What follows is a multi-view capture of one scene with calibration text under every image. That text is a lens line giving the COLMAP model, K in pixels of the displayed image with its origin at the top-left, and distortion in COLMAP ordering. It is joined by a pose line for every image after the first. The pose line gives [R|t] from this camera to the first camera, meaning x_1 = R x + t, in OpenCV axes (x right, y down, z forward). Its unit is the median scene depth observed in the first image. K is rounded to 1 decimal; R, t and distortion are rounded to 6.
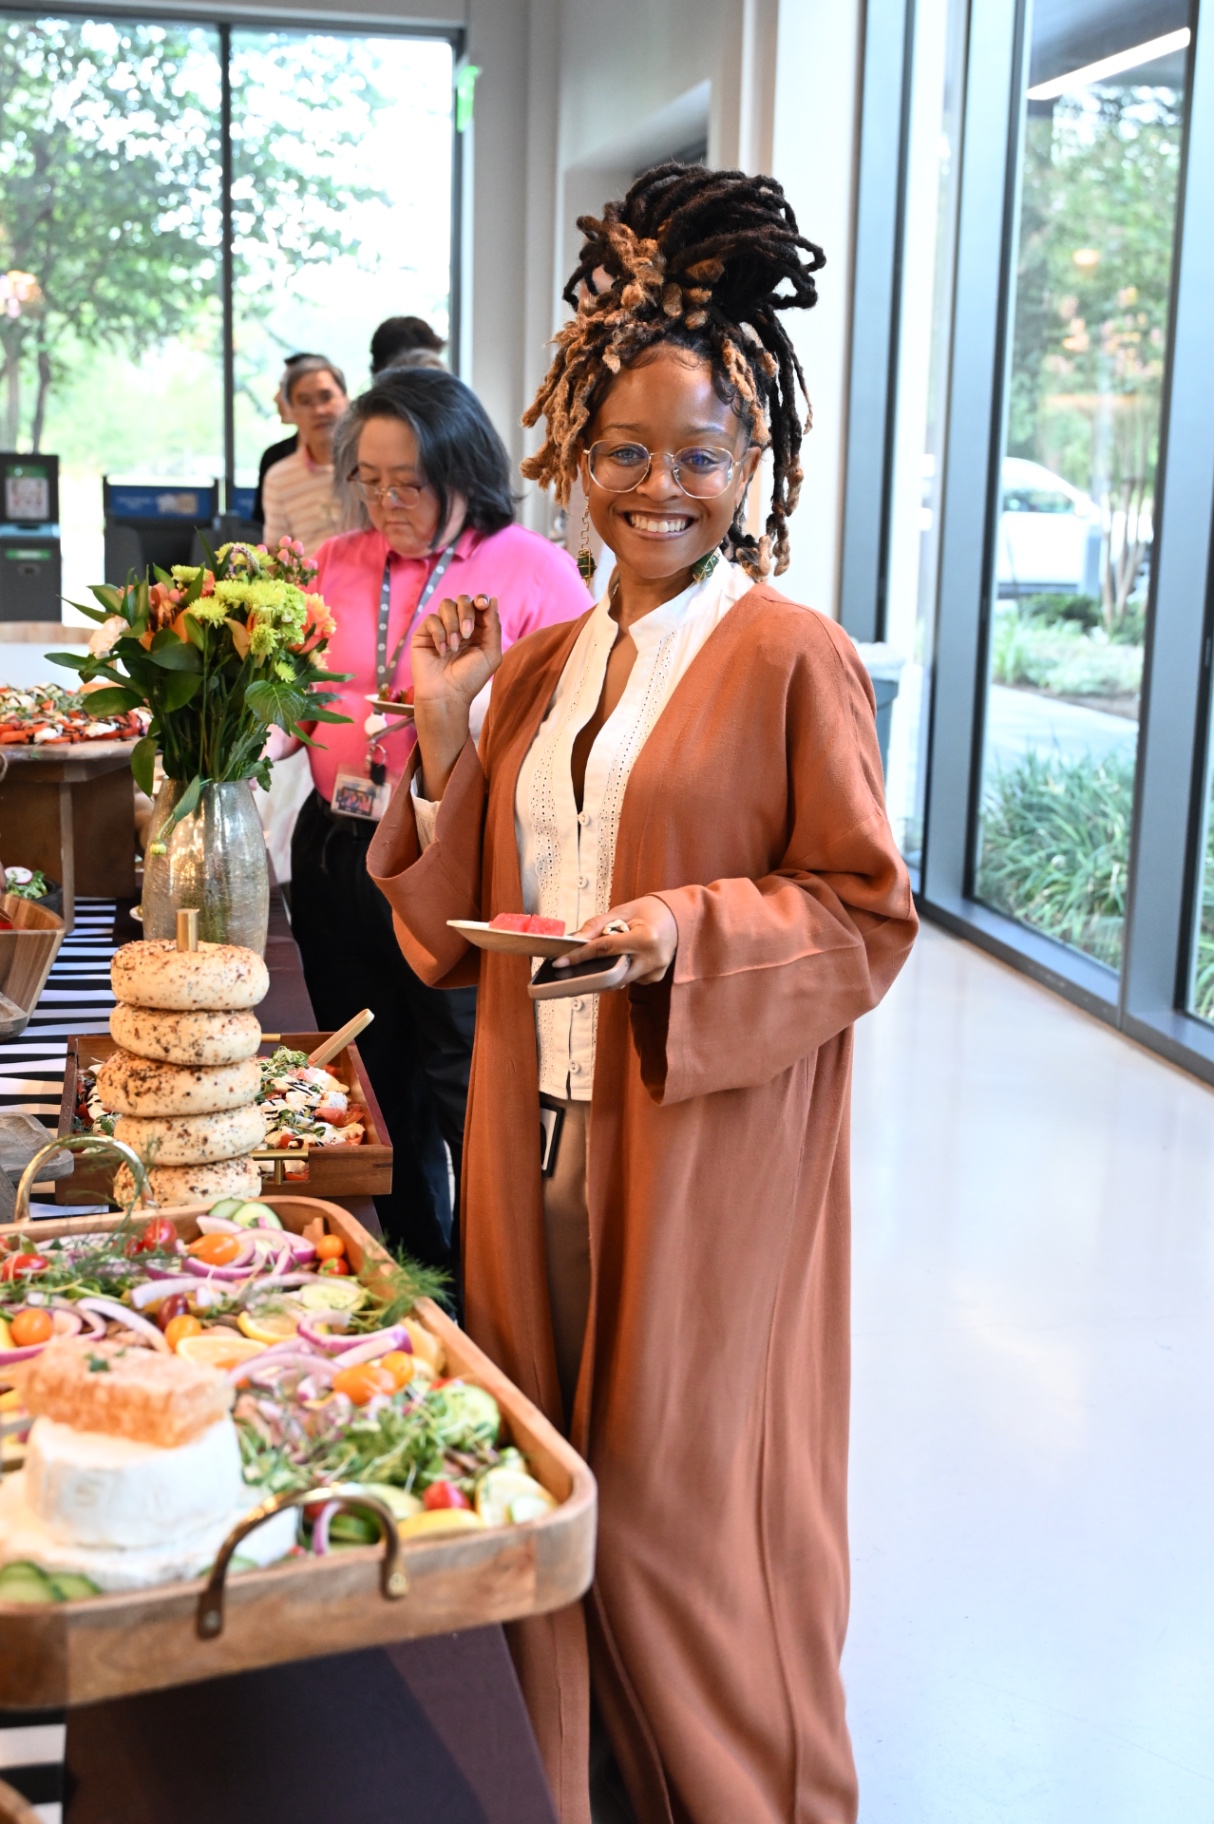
lens RADIAL K [[2208.3, 0, 607.0], [0, 2208.3, 912.0], [0, 0, 1]] dist [-0.013410, -0.062842]
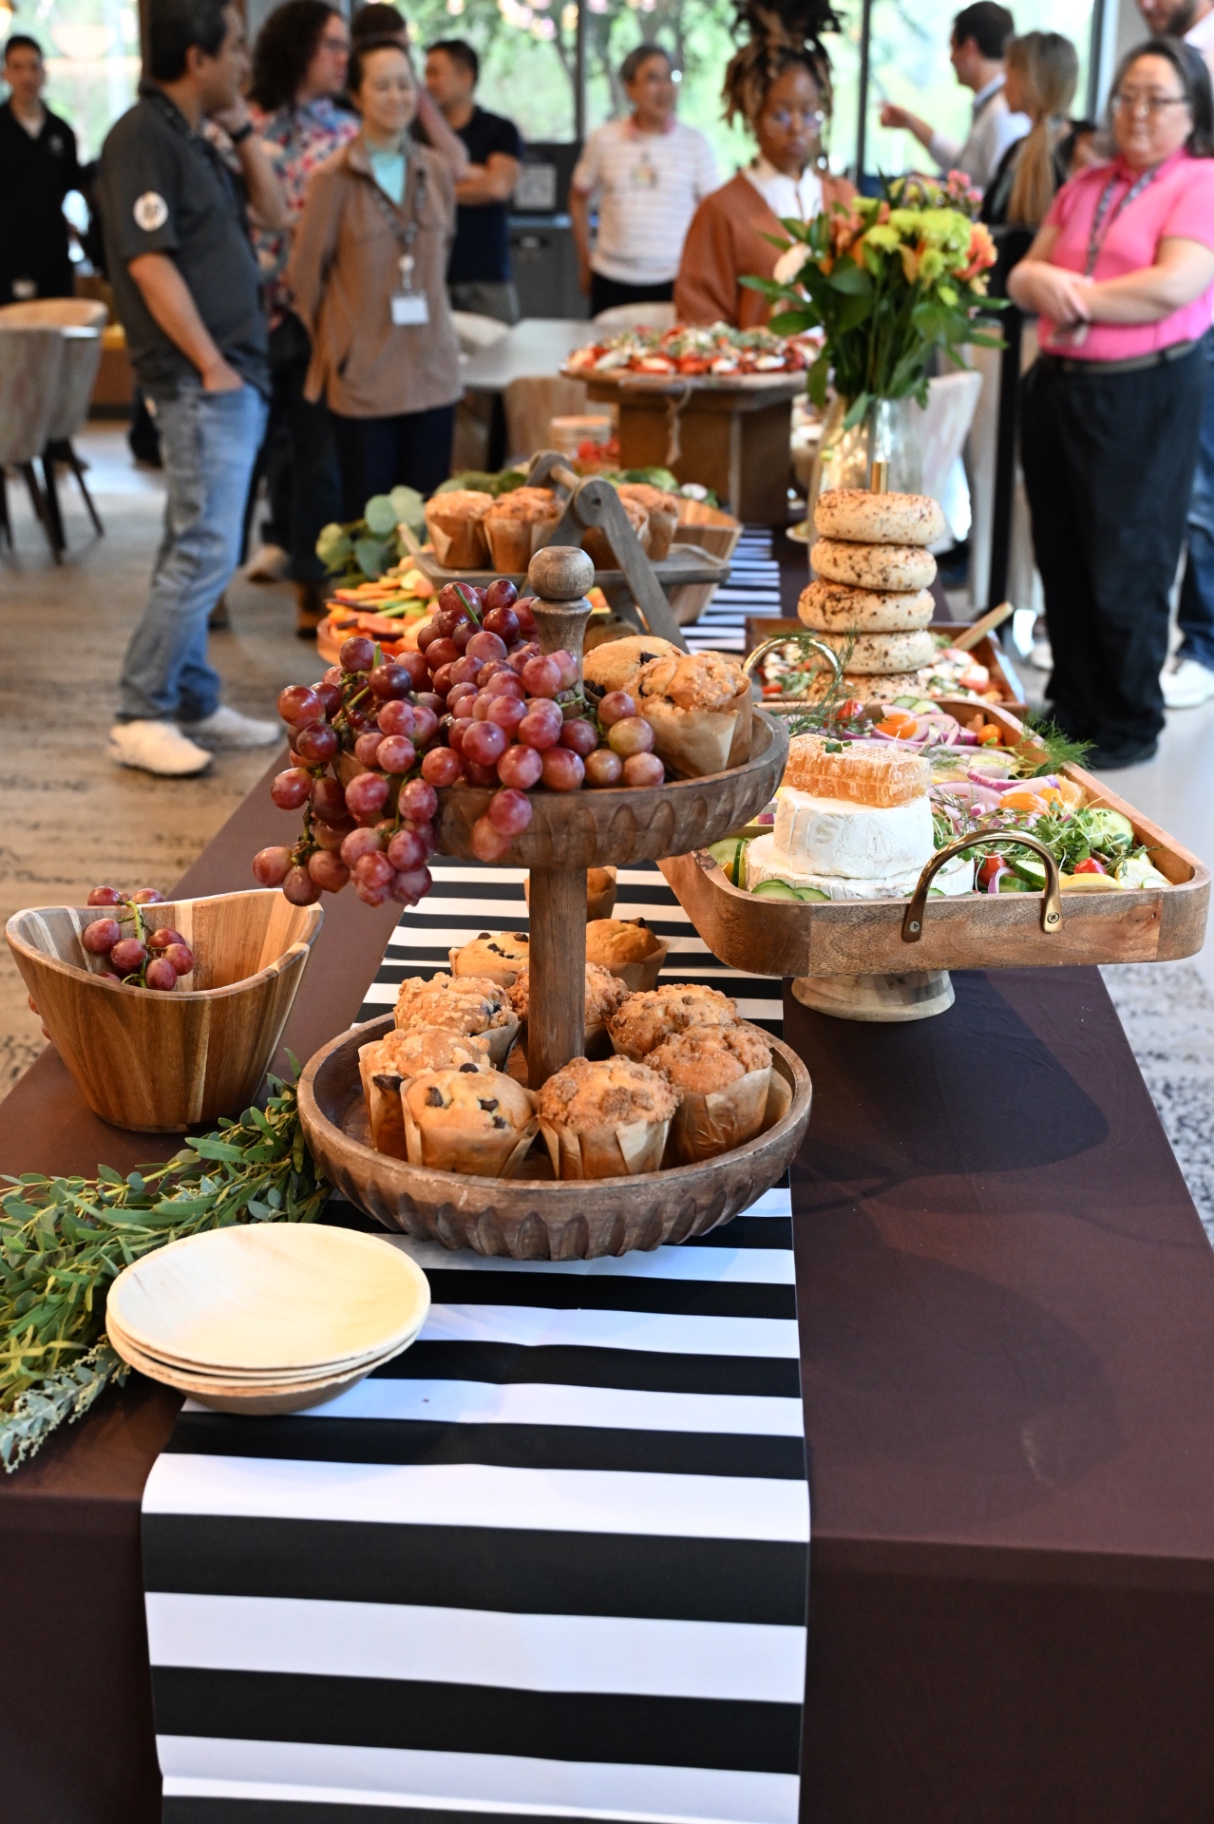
lens RADIAL K [[2208.3, 0, 607.0], [0, 2208.3, 912.0], [0, 0, 1]] dist [-0.013410, -0.062842]
pose [[0.964078, 0.068358, -0.256673, -0.009497], [-0.035441, 0.990782, 0.130750, 0.091212], [0.263245, -0.116956, 0.957613, -0.215875]]
